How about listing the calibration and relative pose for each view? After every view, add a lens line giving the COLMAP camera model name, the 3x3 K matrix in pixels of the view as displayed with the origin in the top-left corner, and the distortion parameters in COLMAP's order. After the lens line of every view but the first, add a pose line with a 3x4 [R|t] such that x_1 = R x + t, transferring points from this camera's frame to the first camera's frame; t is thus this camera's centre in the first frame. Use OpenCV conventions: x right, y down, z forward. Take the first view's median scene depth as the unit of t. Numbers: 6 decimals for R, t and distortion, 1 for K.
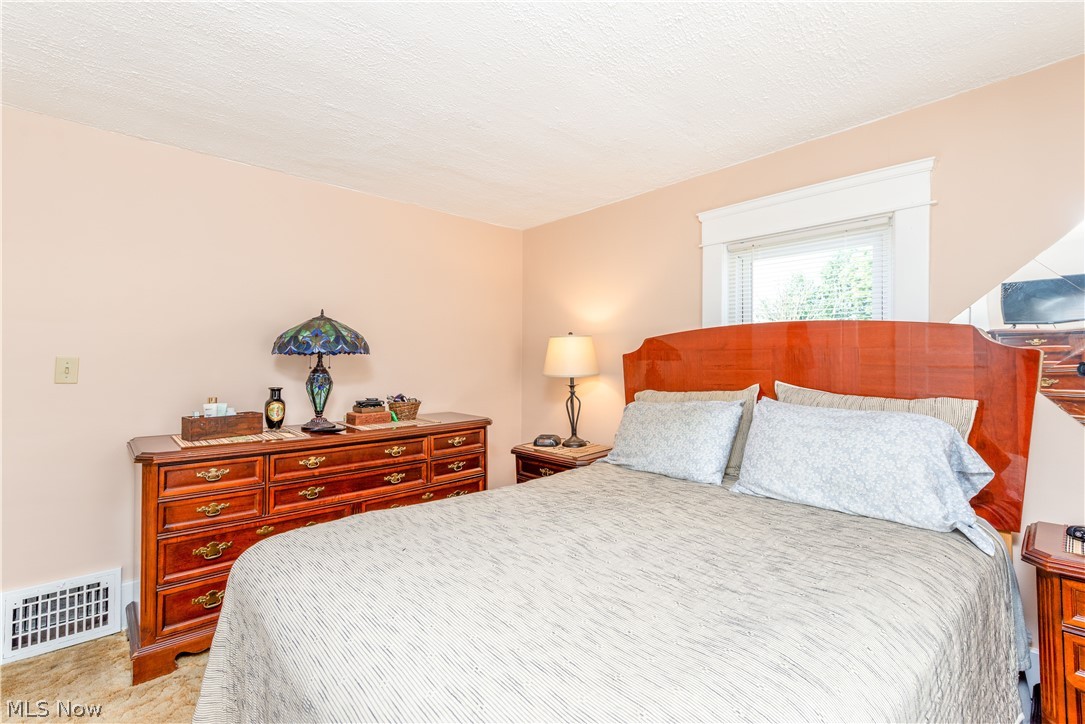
lens RADIAL K [[485.5, 0, 542.5], [0, 485.5, 362.0], [0, 0, 1]] dist [-0.000146, -0.000049]
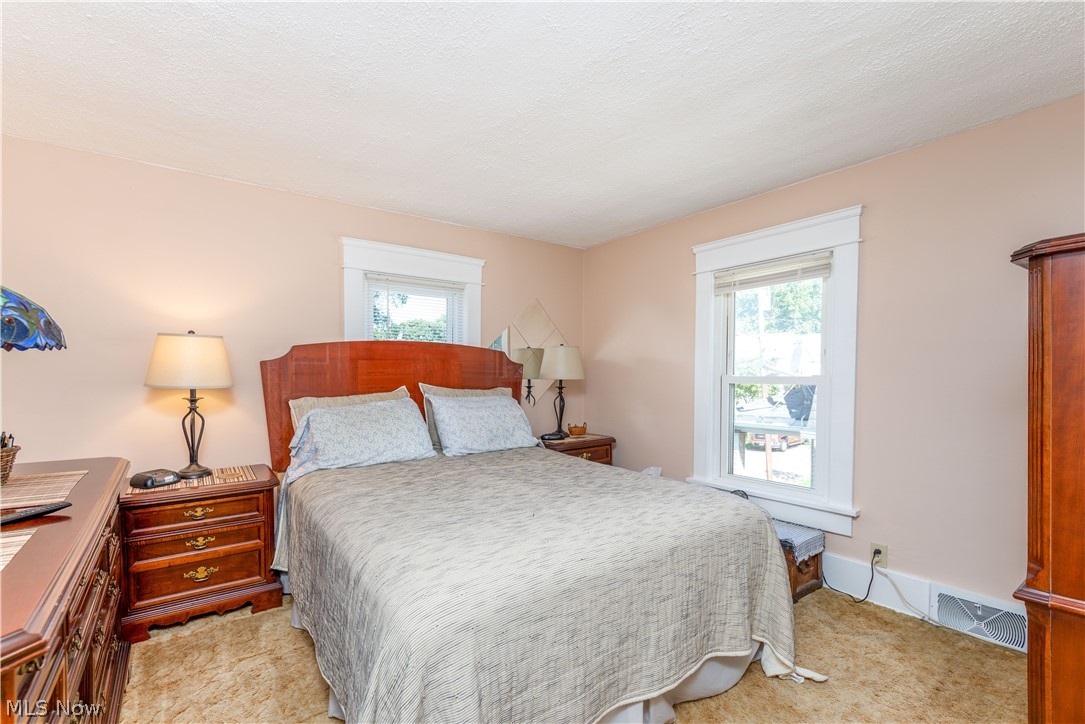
lens RADIAL K [[485.5, 0, 542.5], [0, 485.5, 362.0], [0, 0, 1]] dist [-0.000146, -0.000049]
pose [[0.113446, 0.017830, 0.993384, -0.789809], [0.004982, 0.999816, -0.018515, 0.007174], [-0.993532, 0.007050, 0.113336, 0.427491]]
